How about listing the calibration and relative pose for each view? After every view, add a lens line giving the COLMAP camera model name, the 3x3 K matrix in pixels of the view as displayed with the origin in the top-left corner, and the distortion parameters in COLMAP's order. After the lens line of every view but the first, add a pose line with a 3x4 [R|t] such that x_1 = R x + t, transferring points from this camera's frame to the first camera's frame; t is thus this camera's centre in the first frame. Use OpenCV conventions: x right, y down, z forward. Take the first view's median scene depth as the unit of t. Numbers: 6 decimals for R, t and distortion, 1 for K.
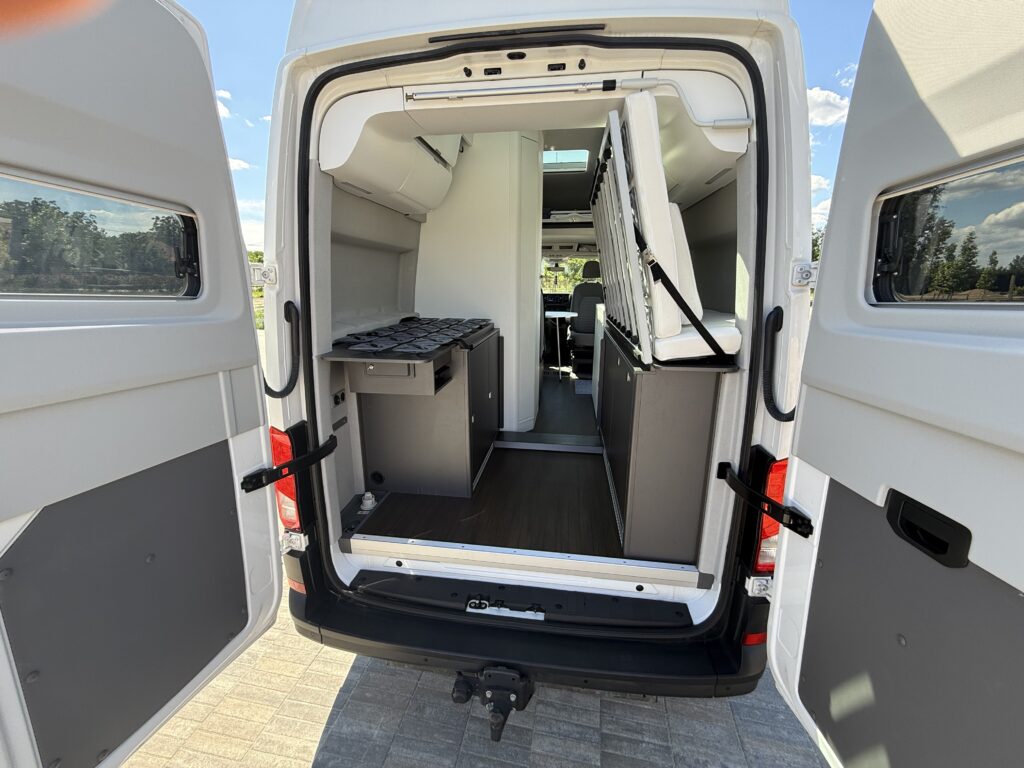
lens RADIAL K [[408.6, 0, 512.0], [0, 408.6, 384.0], [0, 0, 1]] dist [0.000622, 0.000088]
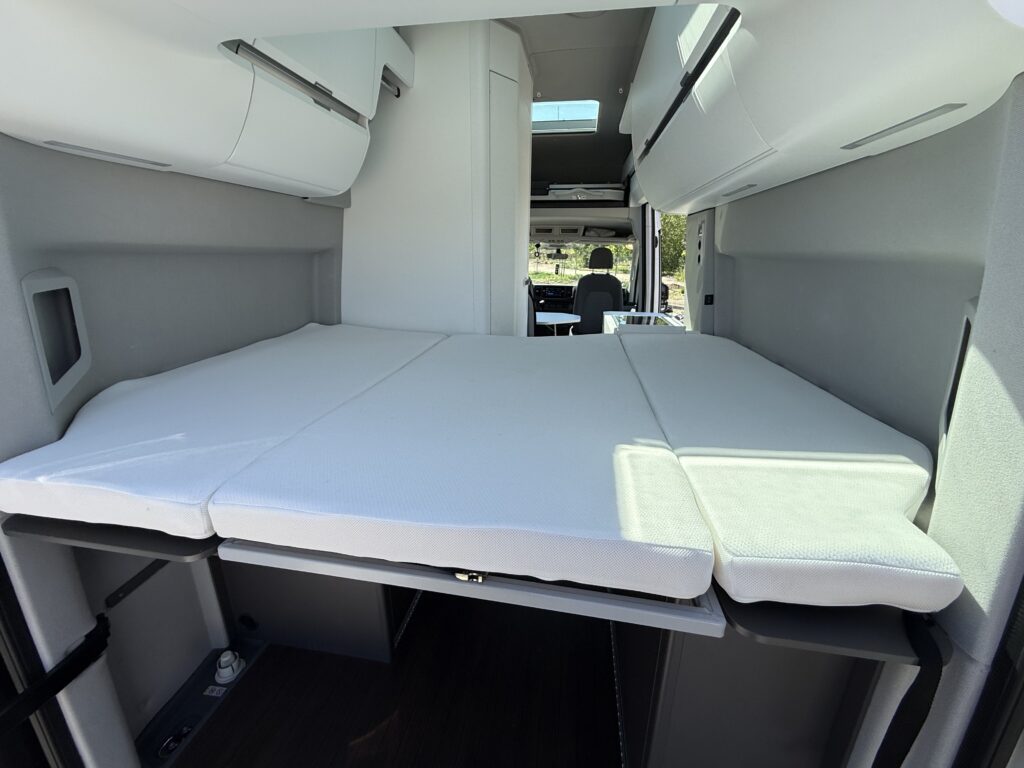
lens RADIAL K [[408.6, 0, 512.0], [0, 408.6, 384.0], [0, 0, 1]] dist [0.000622, 0.000088]
pose [[0.999637, 0.013942, -0.023055, 0.046936], [-0.012383, 0.997715, 0.066424, -0.094914], [0.023928, -0.066115, 0.997525, 0.193322]]
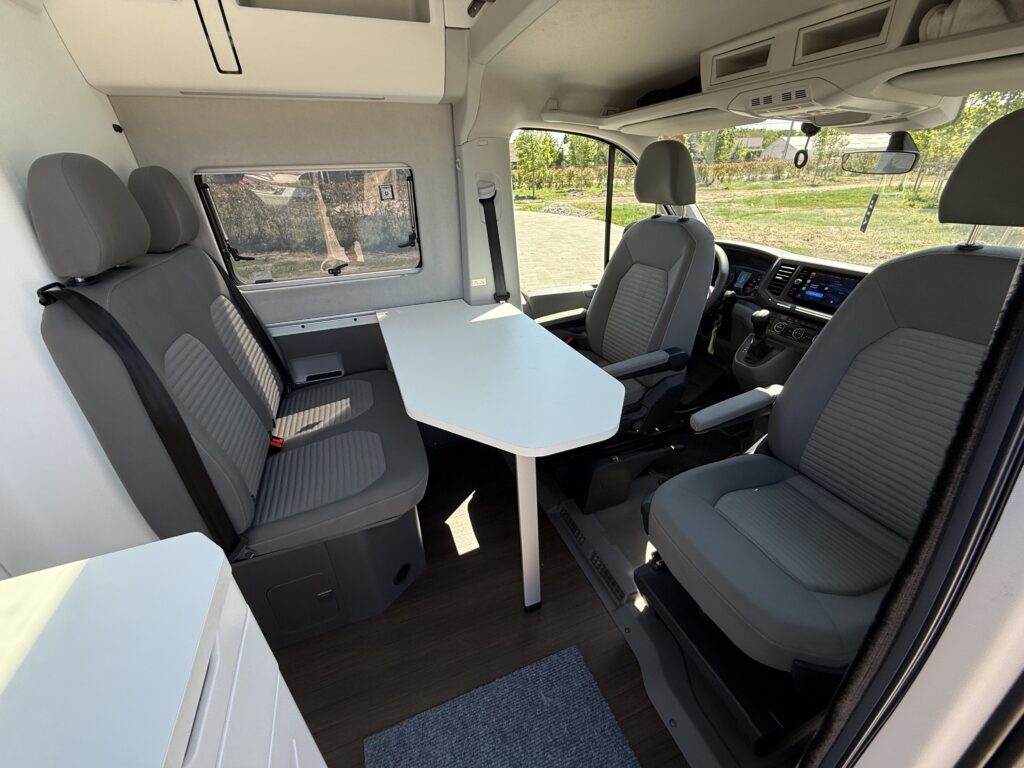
lens RADIAL K [[408.6, 0, 512.0], [0, 408.6, 384.0], [0, 0, 1]] dist [0.000622, 0.000088]
pose [[0.491426, 0.382468, -0.782444, 0.285337], [-0.175170, 0.923458, 0.341379, -0.259857], [0.853121, -0.030702, 0.520809, 0.877922]]
